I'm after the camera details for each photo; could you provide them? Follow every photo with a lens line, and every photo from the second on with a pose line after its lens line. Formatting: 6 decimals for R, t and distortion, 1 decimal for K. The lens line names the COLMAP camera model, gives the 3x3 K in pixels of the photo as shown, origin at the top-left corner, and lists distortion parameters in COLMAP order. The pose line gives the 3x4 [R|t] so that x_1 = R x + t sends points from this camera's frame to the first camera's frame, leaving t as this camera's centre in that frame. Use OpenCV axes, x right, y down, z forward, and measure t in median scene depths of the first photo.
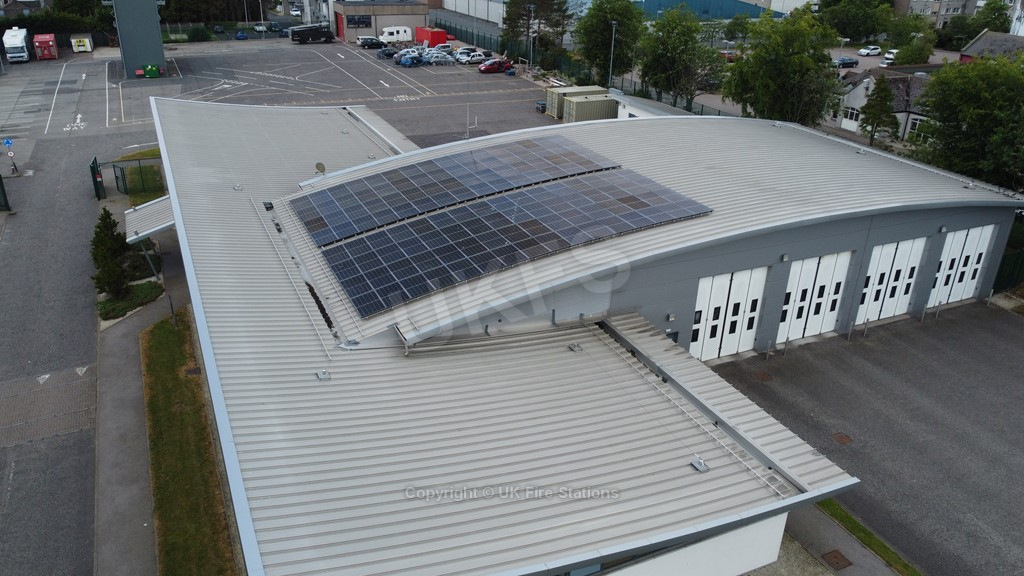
lens RADIAL K [[776.5, 0, 512.0], [0, 776.5, 288.0], [0, 0, 1]] dist [0.010858, -0.015861]
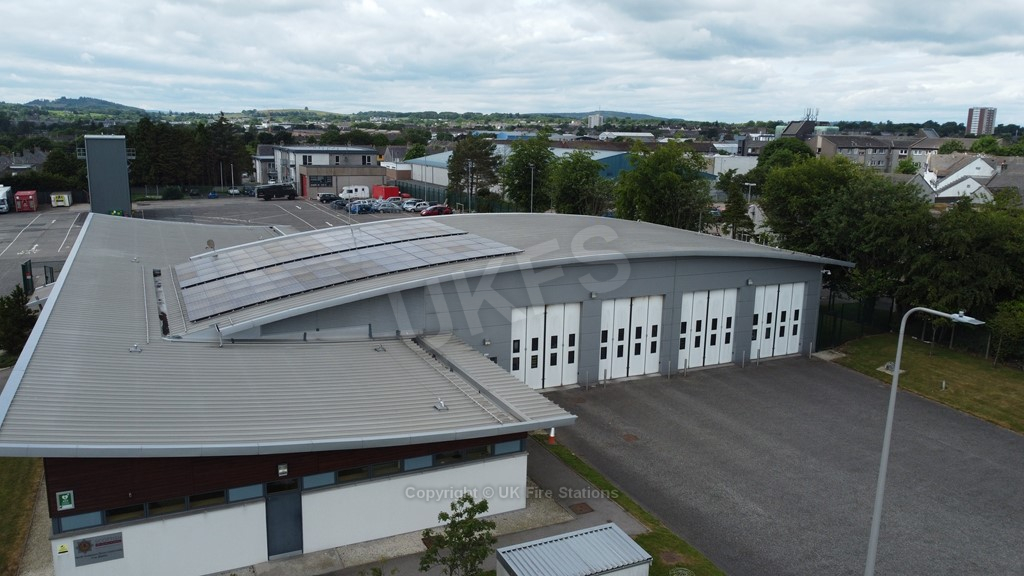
lens RADIAL K [[776.5, 0, 512.0], [0, 776.5, 288.0], [0, 0, 1]] dist [0.010858, -0.015861]
pose [[0.999920, -0.010971, 0.006278, 0.189076], [0.012129, 0.972607, -0.232137, 0.180030], [-0.003560, 0.232195, 0.972663, -0.091480]]
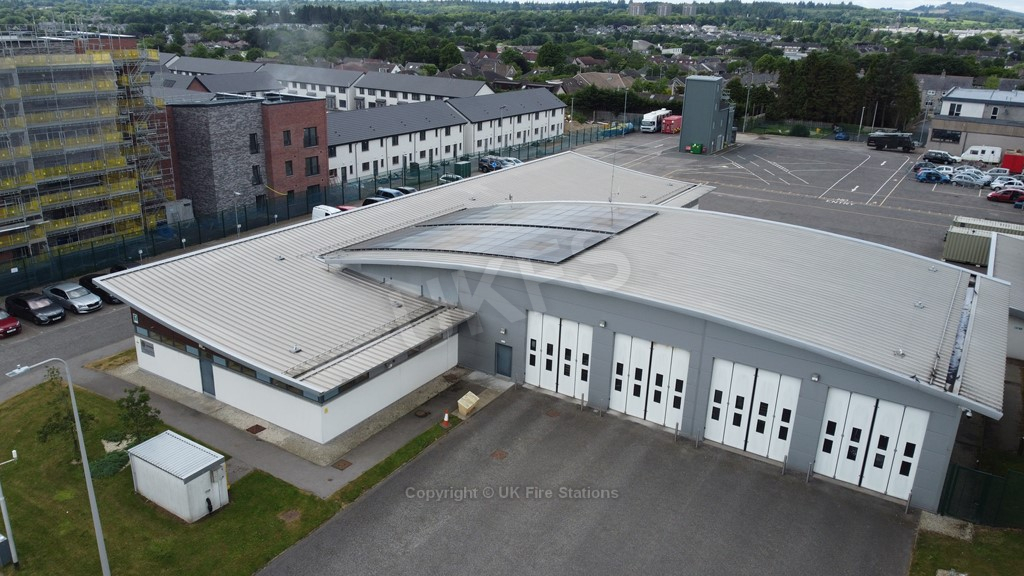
lens RADIAL K [[776.5, 0, 512.0], [0, 776.5, 288.0], [0, 0, 1]] dist [0.010858, -0.015861]
pose [[0.541444, 0.270717, -0.795959, 0.977821], [-0.368645, 0.927321, 0.064627, -0.093731], [0.755605, 0.258434, 0.601891, 0.177710]]
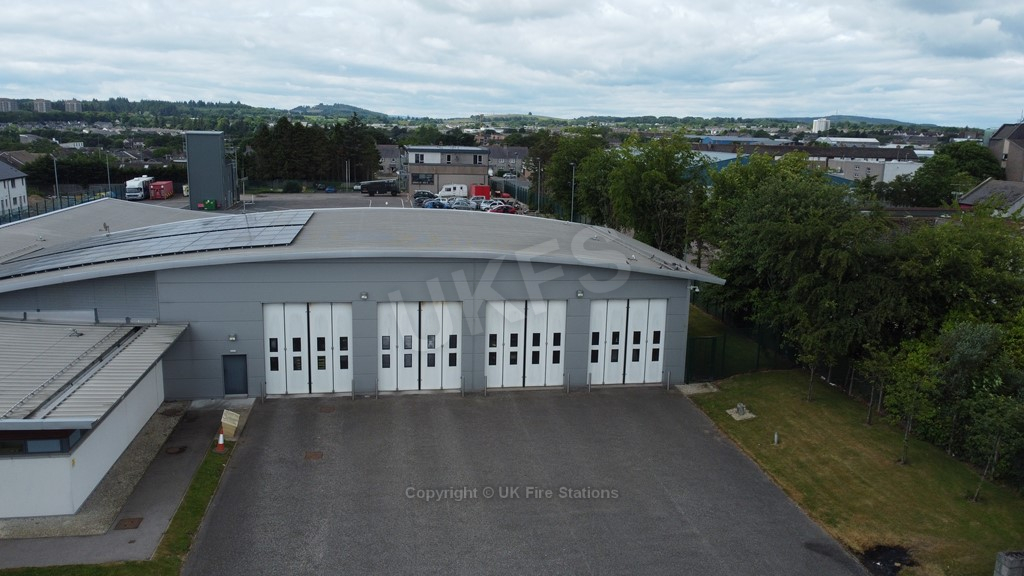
lens RADIAL K [[776.5, 0, 512.0], [0, 776.5, 288.0], [0, 0, 1]] dist [0.010858, -0.015861]
pose [[0.962578, 0.049107, -0.266517, 0.687284], [-0.111504, 0.968110, -0.224341, 0.135598], [0.247001, 0.245664, 0.937358, 0.064528]]
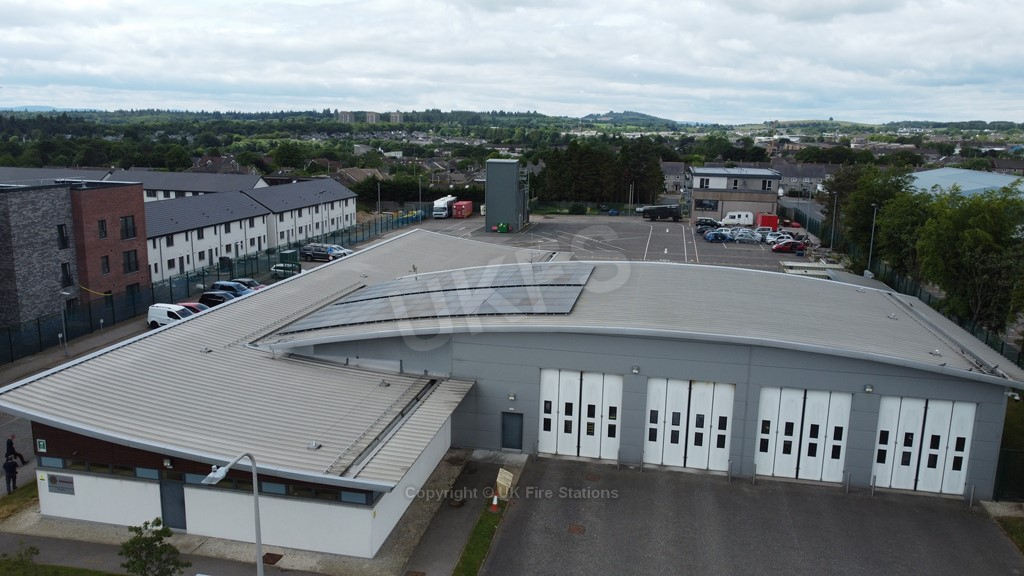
lens RADIAL K [[776.5, 0, 512.0], [0, 776.5, 288.0], [0, 0, 1]] dist [0.010858, -0.015861]
pose [[0.806147, 0.107235, -0.581917, 0.688155], [-0.247894, 0.954183, -0.167580, 0.061453], [0.537285, 0.279348, 0.795795, 0.034734]]
